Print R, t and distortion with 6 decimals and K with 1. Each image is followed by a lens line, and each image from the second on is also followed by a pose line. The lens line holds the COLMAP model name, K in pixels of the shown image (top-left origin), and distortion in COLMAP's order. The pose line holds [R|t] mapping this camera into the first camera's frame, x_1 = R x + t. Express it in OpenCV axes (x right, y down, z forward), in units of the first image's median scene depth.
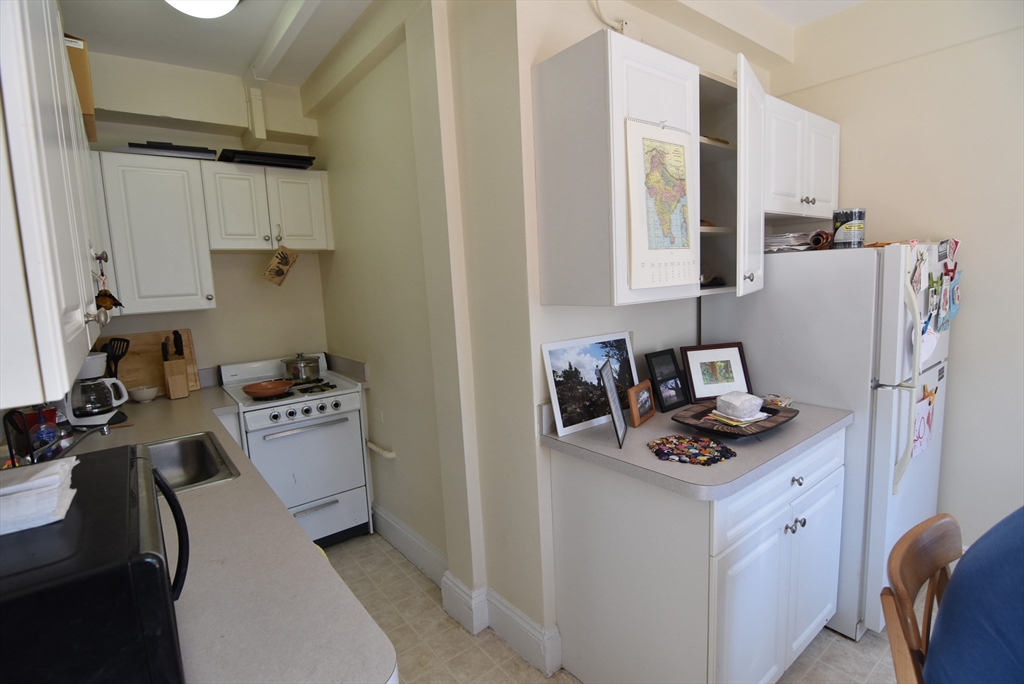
lens RADIAL K [[497.0, 0, 511.8], [0, 497.0, 341.2], [0, 0, 1]] dist [-0.004982, -0.000301]
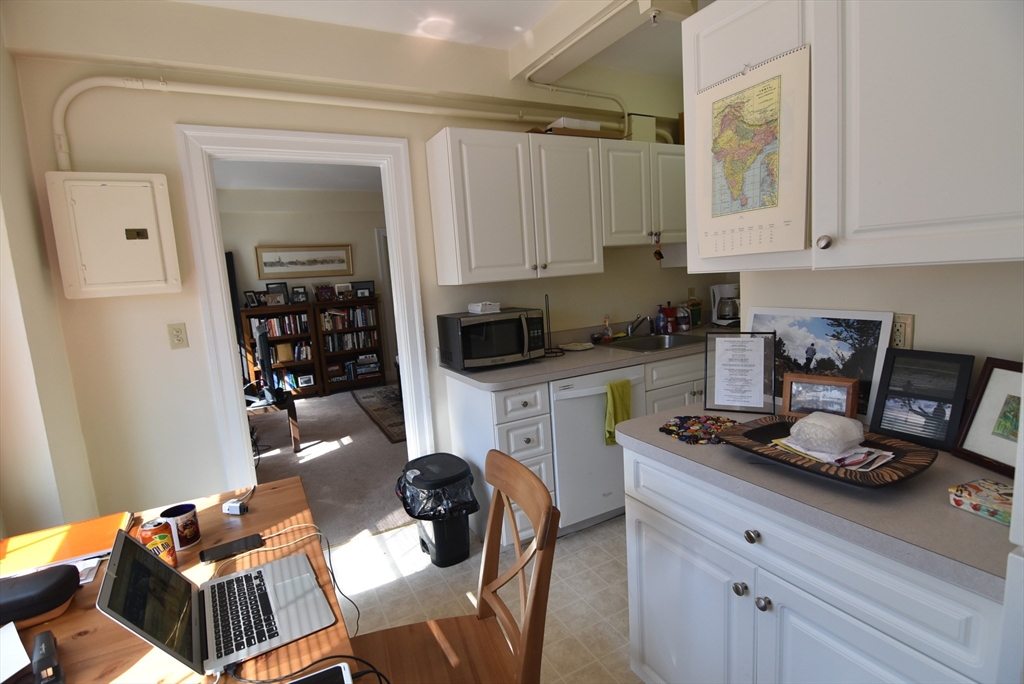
lens RADIAL K [[497.0, 0, 512.9], [0, 497.0, 339.4], [0, 0, 1]] dist [-0.004982, -0.000301]
pose [[-0.168303, 0.189222, -0.967403, 1.282708], [-0.052443, 0.978294, 0.200476, -0.120458], [0.984339, 0.084474, -0.154726, 0.753444]]
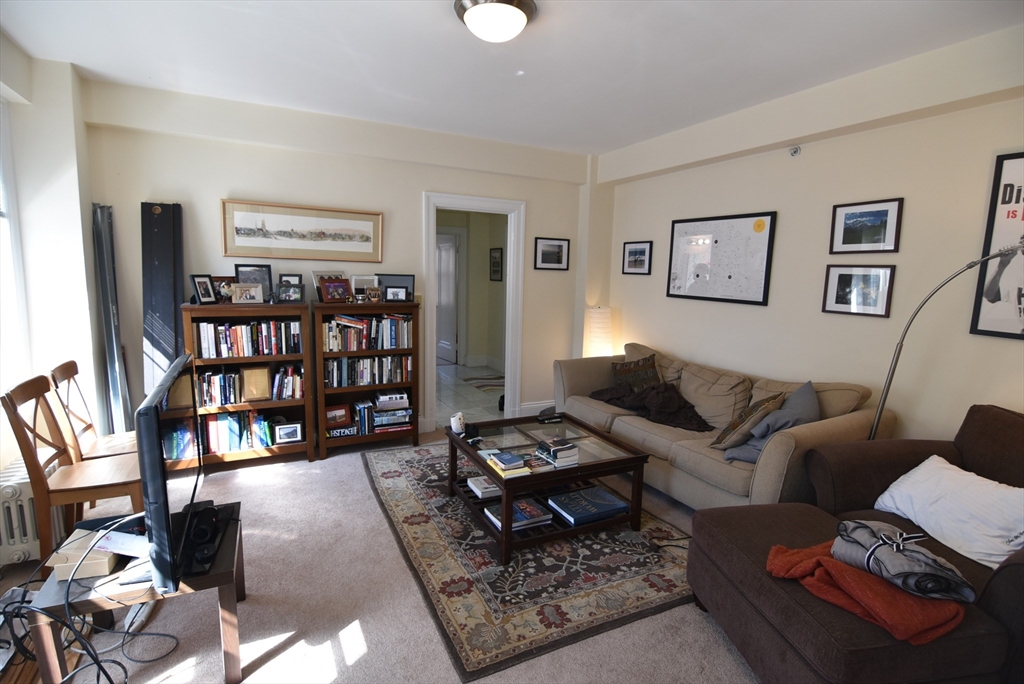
lens RADIAL K [[497.0, 0, 510.2], [0, 497.0, 339.9], [0, 0, 1]] dist [-0.004982, -0.000301]
pose [[-0.196001, 0.175546, -0.964763, 0.674022], [-0.141303, 0.968522, 0.204937, -0.061636], [0.970370, 0.176492, -0.165026, 0.397371]]
